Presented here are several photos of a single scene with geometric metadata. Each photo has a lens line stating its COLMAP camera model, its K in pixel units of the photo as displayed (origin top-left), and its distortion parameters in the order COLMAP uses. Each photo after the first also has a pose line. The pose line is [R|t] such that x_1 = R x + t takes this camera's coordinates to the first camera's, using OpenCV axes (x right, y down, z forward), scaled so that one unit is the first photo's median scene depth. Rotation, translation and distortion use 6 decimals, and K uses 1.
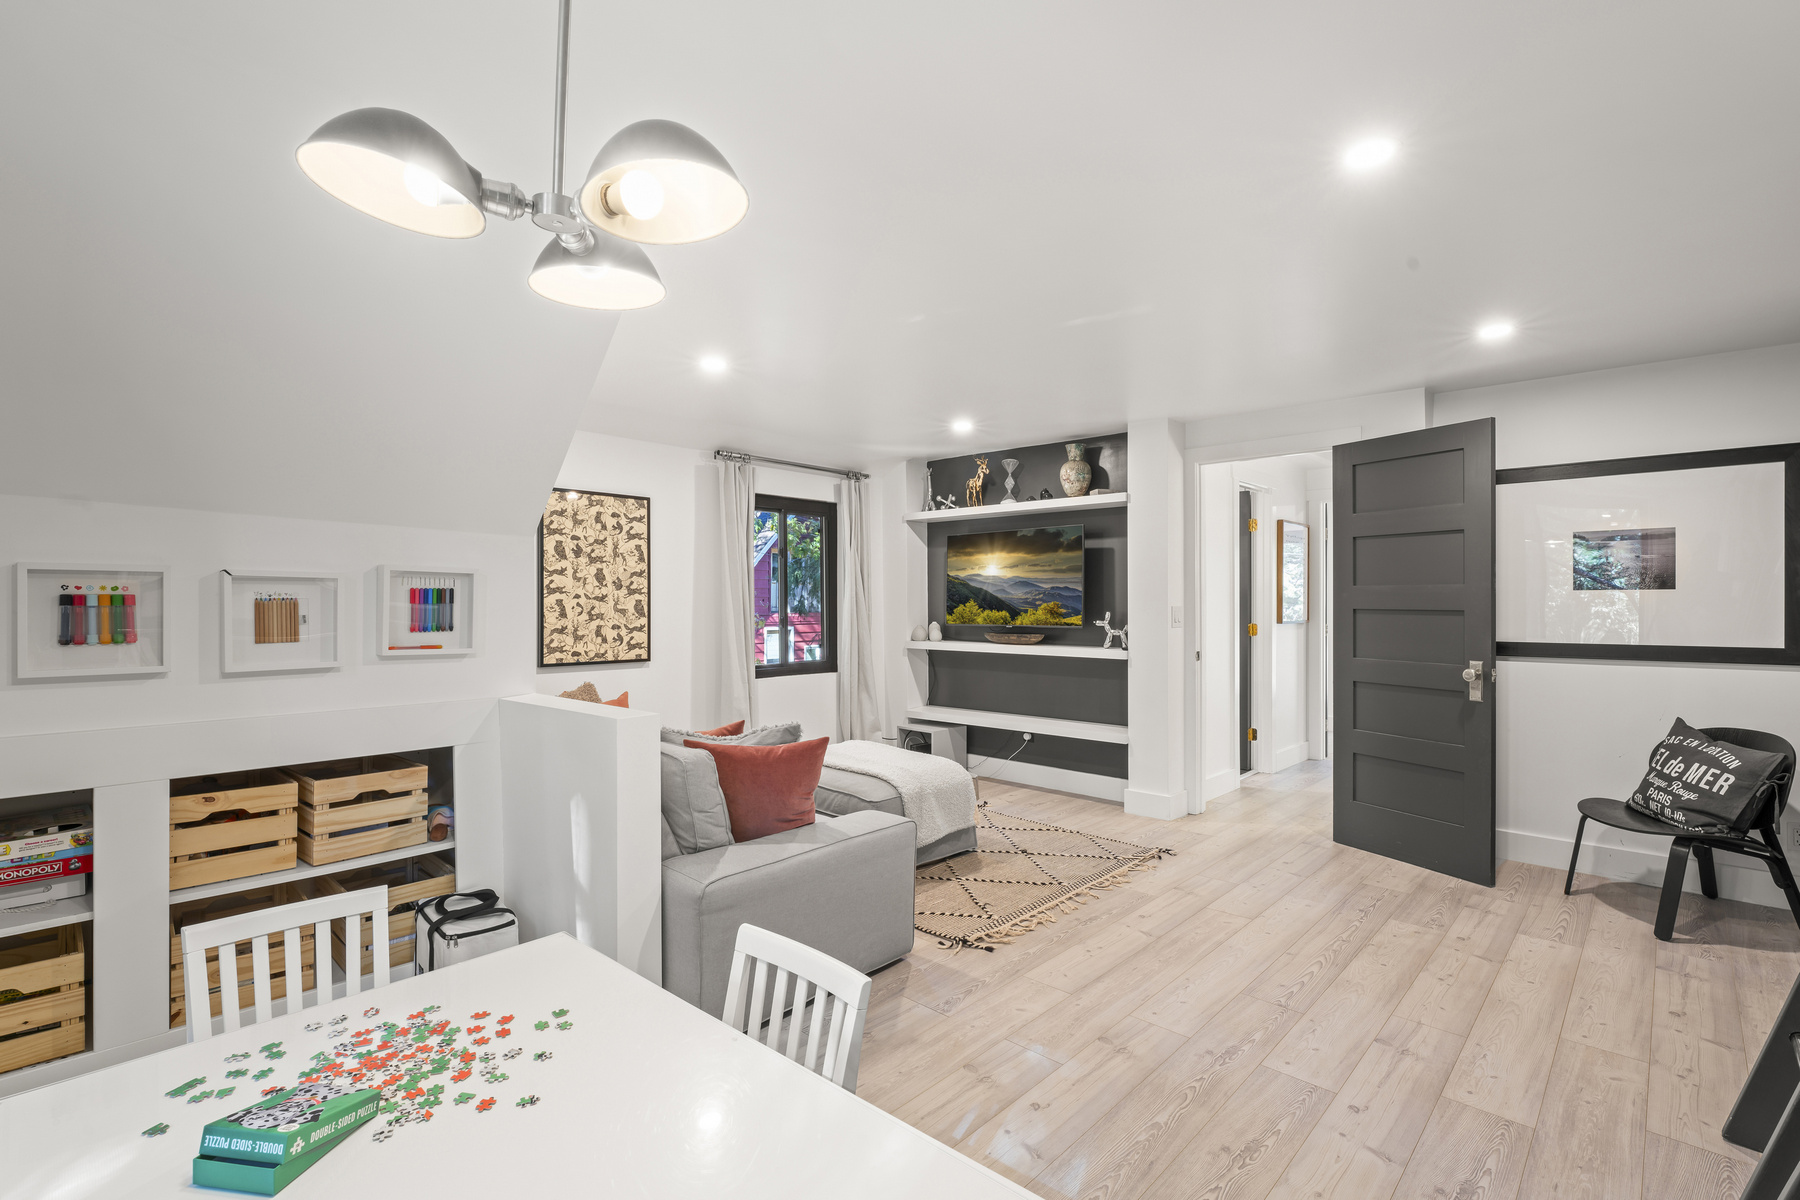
lens RADIAL K [[829.3, 0, 896.0], [0, 829.3, 609.4], [0, 0, 1]] dist [-0.001140, -0.000348]
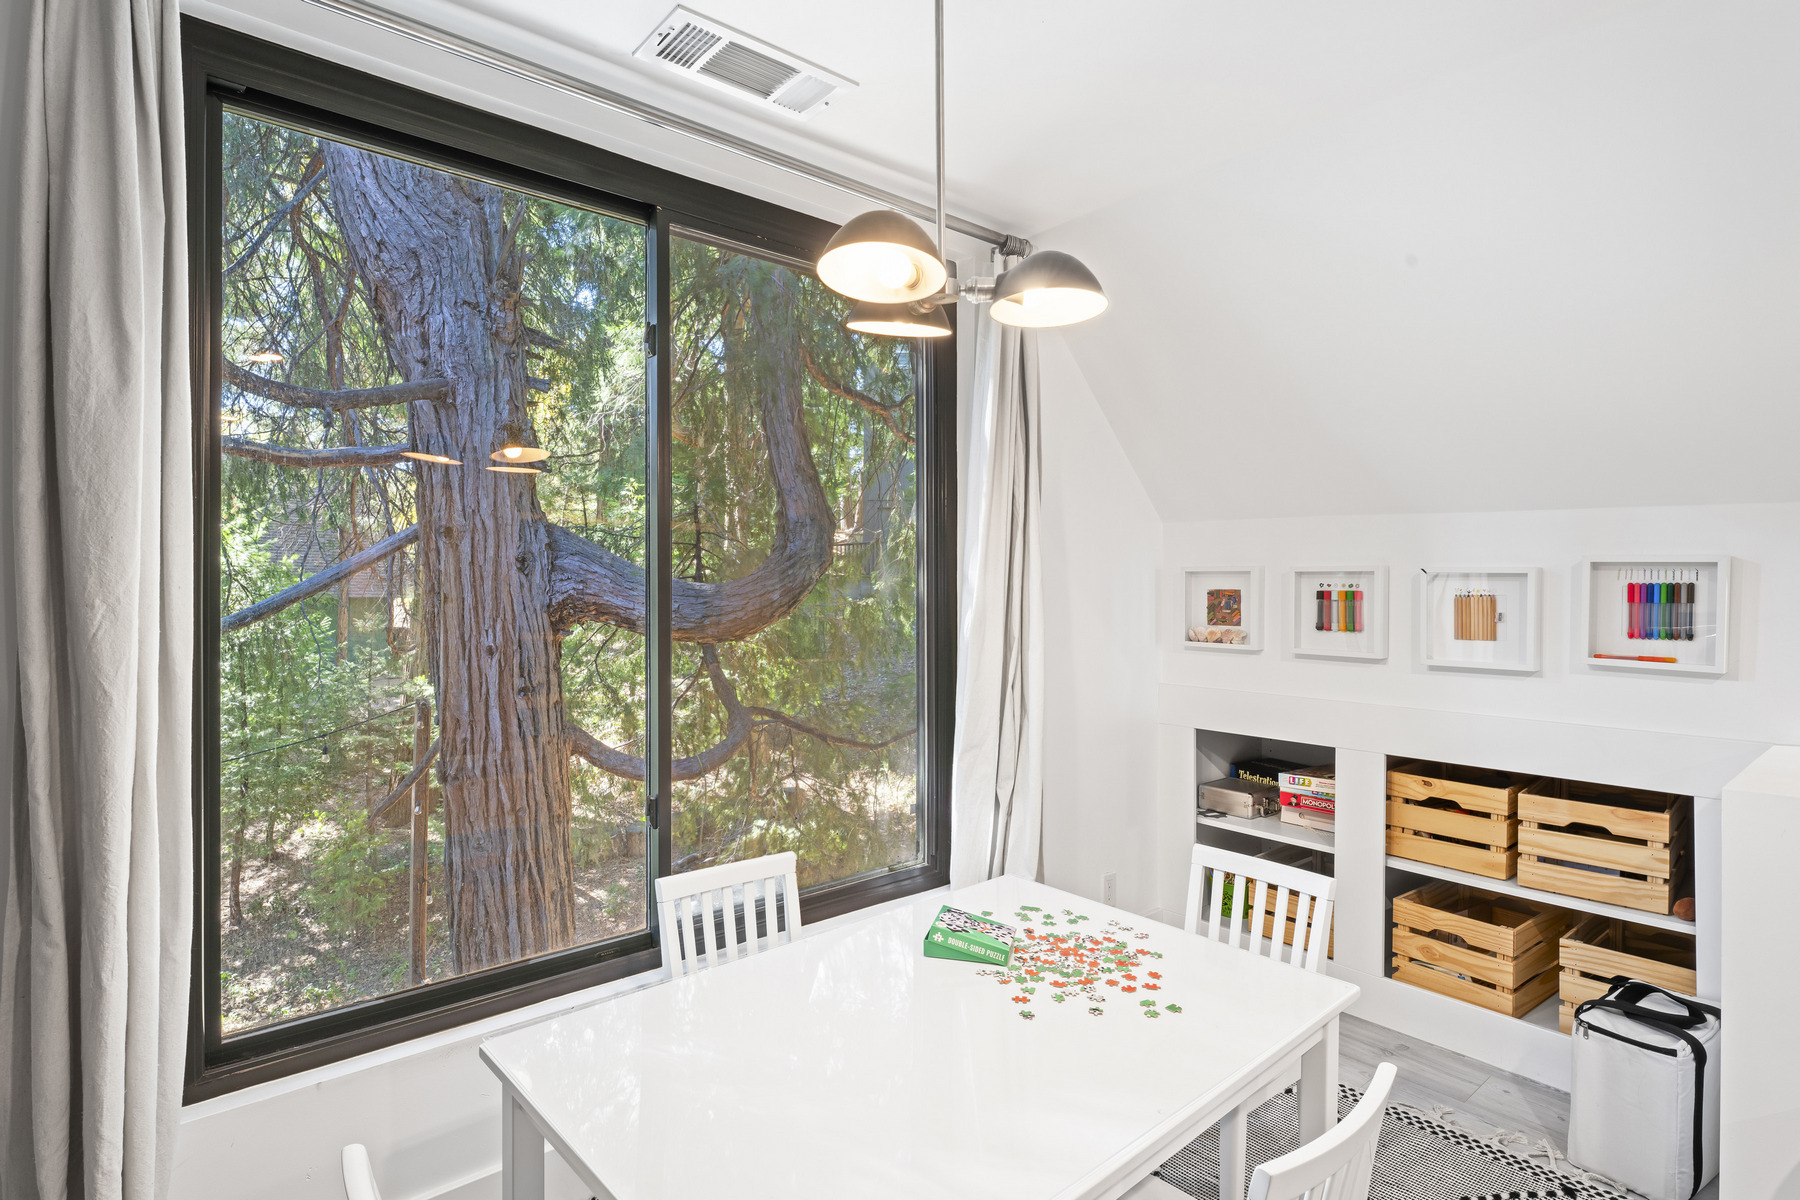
lens RADIAL K [[907.0, 0, 896.0], [0, 907.0, 591.0], [0, 0, 1]] dist [0.000507, -0.000136]
pose [[-0.101368, -0.002648, -0.994845, 0.402273], [-0.022282, 0.999752, -0.000391, -0.002314], [0.994599, 0.022127, -0.101402, 0.435482]]
